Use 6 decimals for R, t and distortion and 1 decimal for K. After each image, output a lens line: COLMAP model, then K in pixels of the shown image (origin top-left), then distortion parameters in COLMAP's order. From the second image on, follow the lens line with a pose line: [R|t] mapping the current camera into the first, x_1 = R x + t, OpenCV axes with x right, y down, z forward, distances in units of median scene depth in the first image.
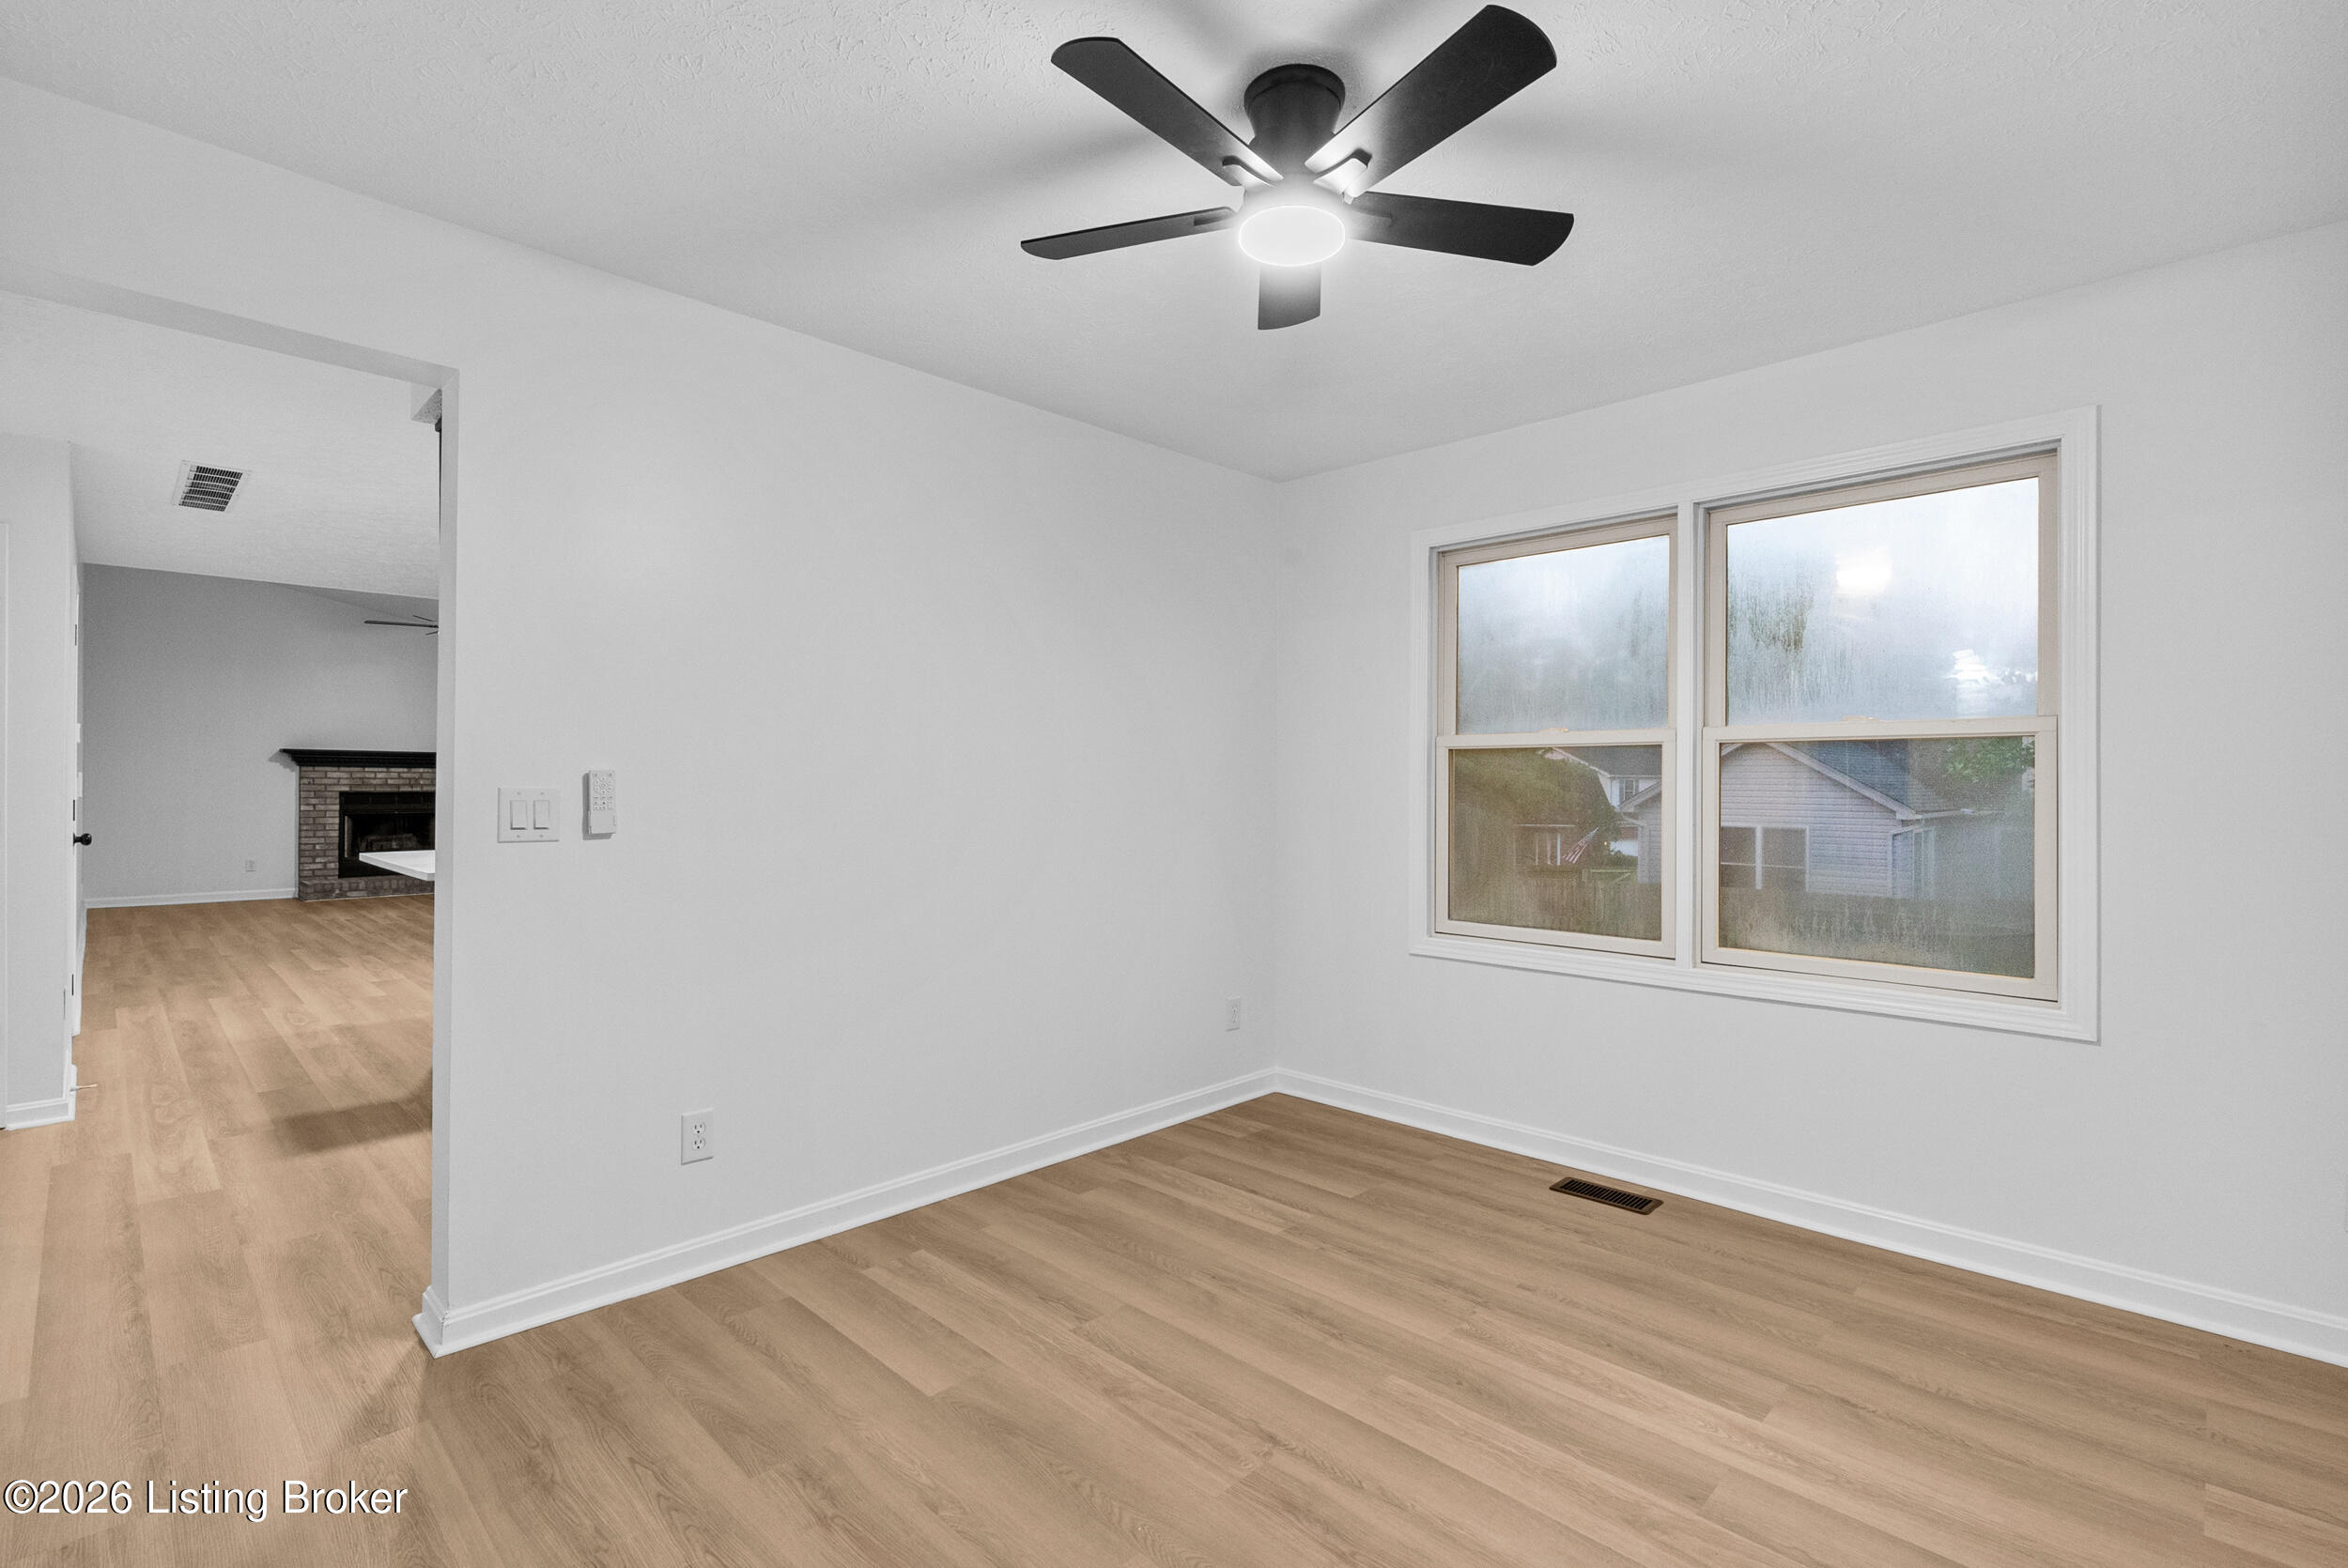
lens RADIAL K [[1068.2, 0, 1182.1], [0, 1068.2, 782.8], [0, 0, 1]] dist [-0.000533, 0.001513]
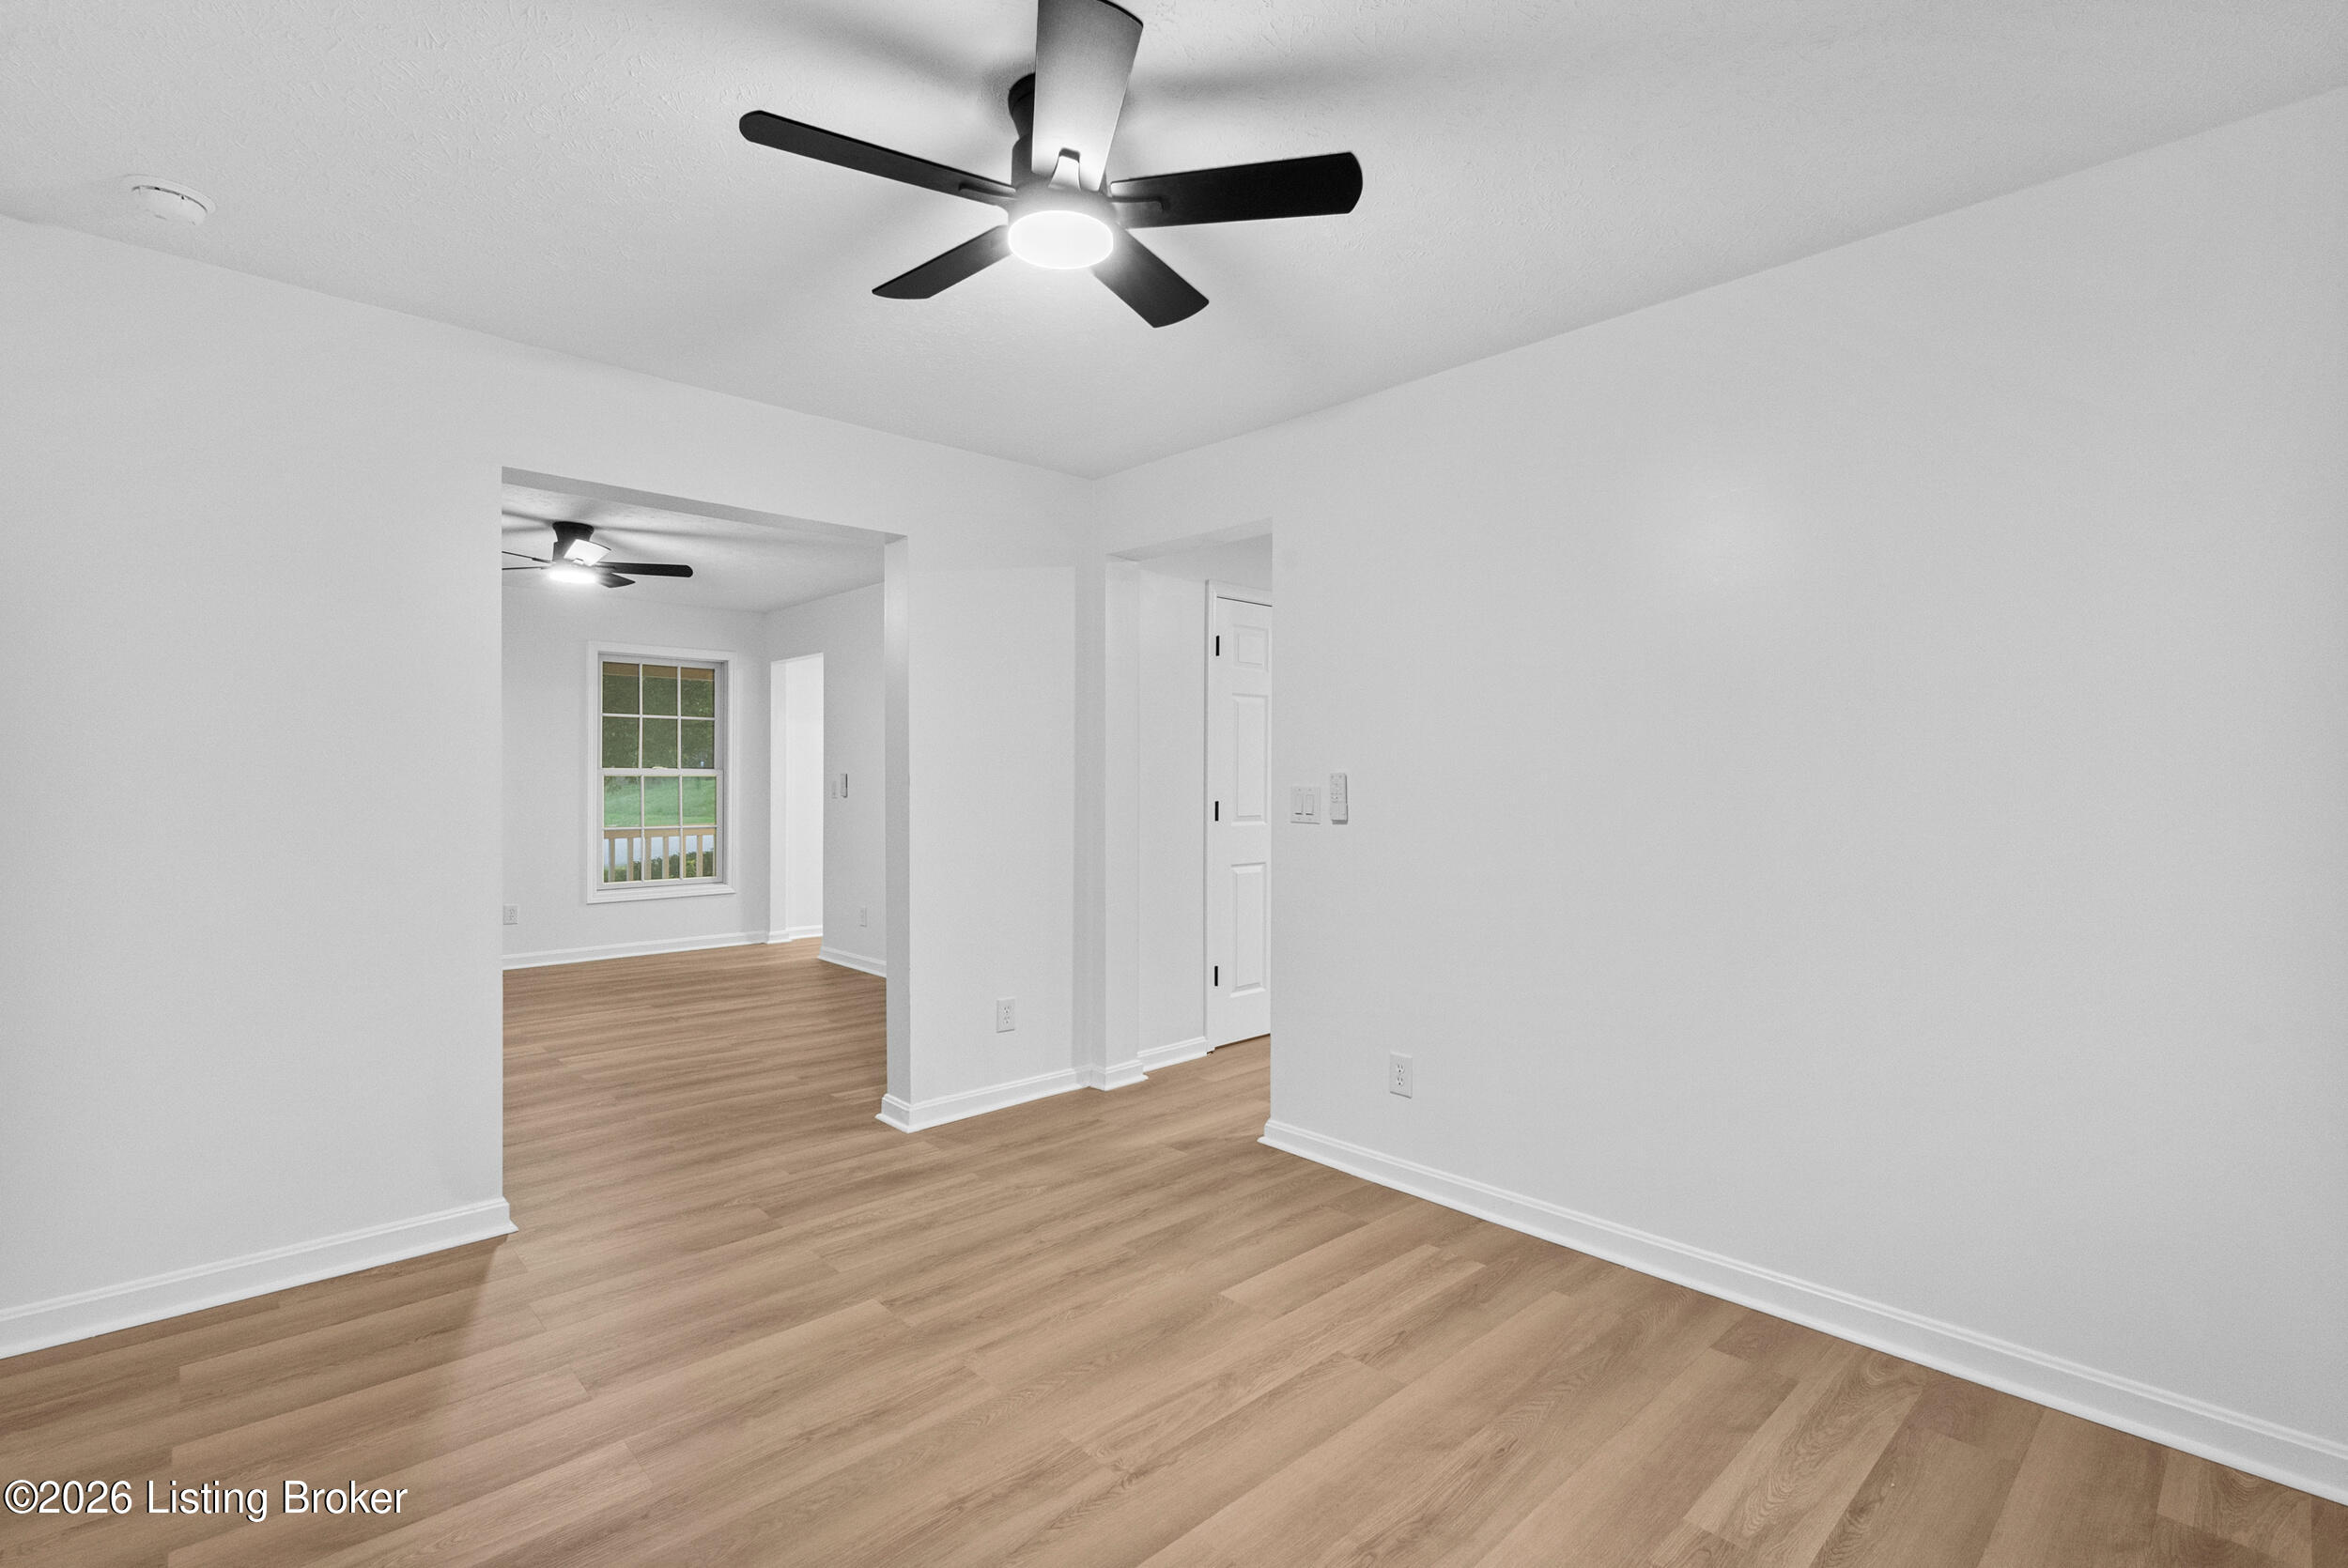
lens RADIAL K [[1068.2, 0, 1182.1], [0, 1068.2, 782.8], [0, 0, 1]] dist [-0.000533, 0.001513]
pose [[-0.035549, -0.004285, -0.999359, 0.822343], [-0.001215, 0.999990, -0.004244, 0.006808], [0.999367, 0.001064, -0.035554, 0.854451]]
